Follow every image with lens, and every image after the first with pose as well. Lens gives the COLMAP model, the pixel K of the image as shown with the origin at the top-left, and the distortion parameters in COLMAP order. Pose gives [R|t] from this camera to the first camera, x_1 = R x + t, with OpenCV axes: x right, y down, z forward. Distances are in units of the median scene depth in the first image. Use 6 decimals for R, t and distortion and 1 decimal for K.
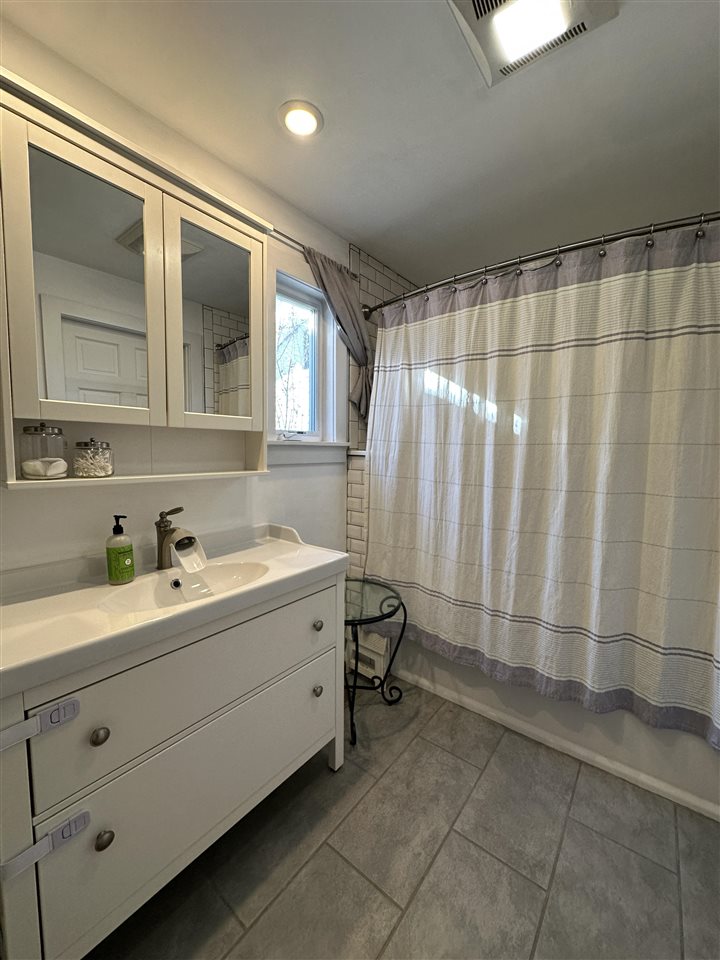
lens RADIAL K [[383.7, 0, 355.2], [0, 383.7, 478.5], [0, 0, 1]] dist [-0.003223, 0.001313]
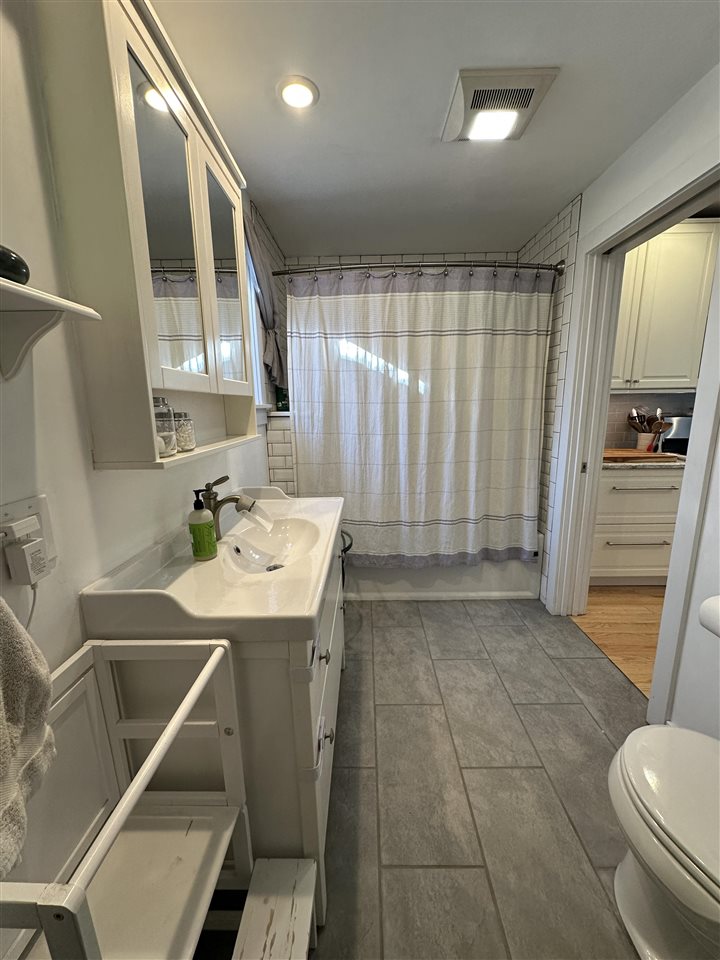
lens RADIAL K [[383.7, 0, 359.2], [0, 383.7, 478.6], [0, 0, 1]] dist [-0.003223, 0.001313]
pose [[0.795938, -0.144997, 0.587757, -0.673936], [0.080567, 0.987627, 0.134540, -0.021012], [-0.599993, -0.059732, 0.797772, 0.002133]]
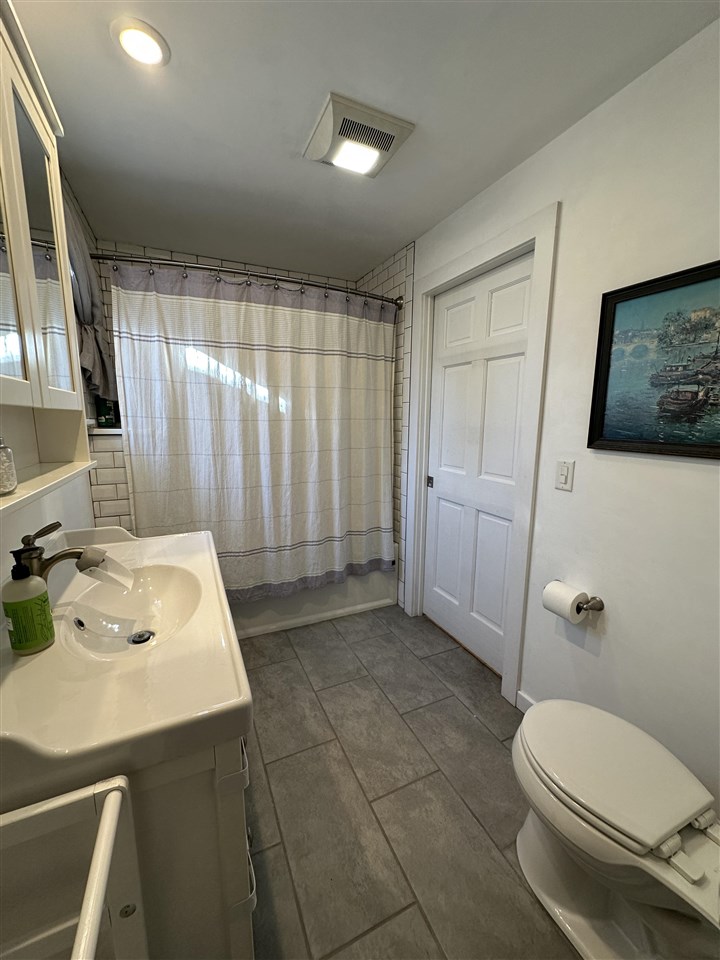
lens RADIAL K [[383.7, 0, 359.9], [0, 383.7, 478.9], [0, 0, 1]] dist [-0.003223, 0.001313]
pose [[0.457548, -0.154536, 0.875653, -0.708814], [0.076912, 0.987969, 0.134170, -0.048905], [-0.885852, 0.005959, 0.463929, 0.155999]]
